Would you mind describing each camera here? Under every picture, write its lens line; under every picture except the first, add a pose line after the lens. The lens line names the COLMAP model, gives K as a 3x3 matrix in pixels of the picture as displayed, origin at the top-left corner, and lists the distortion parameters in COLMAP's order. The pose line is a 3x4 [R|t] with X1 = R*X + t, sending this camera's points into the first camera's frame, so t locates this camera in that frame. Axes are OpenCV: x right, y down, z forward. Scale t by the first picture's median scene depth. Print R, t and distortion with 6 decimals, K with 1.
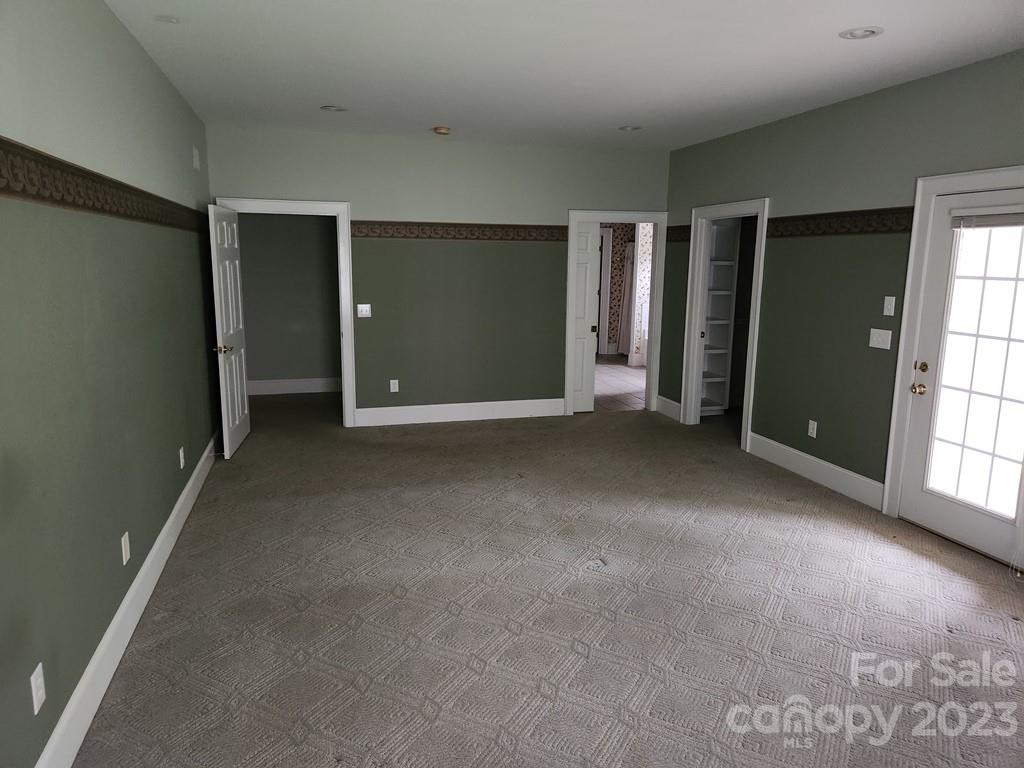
lens RADIAL K [[679.7, 0, 512.0], [0, 679.7, 384.0], [0, 0, 1]] dist [0.059389, -0.055066]
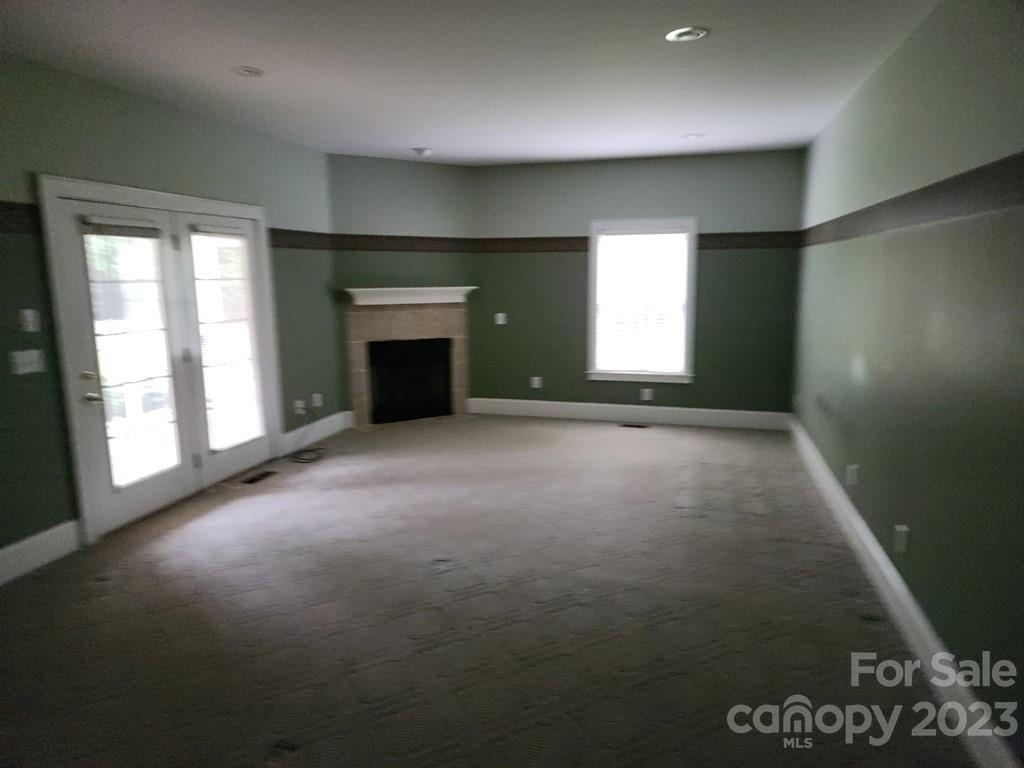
lens RADIAL K [[679.7, 0, 512.0], [0, 679.7, 384.0], [0, 0, 1]] dist [0.059389, -0.055066]
pose [[-0.869448, -0.091754, 0.485430, -0.385765], [0.079080, 0.944082, 0.320086, -0.275548], [-0.487655, 0.316686, -0.813574, 1.495272]]
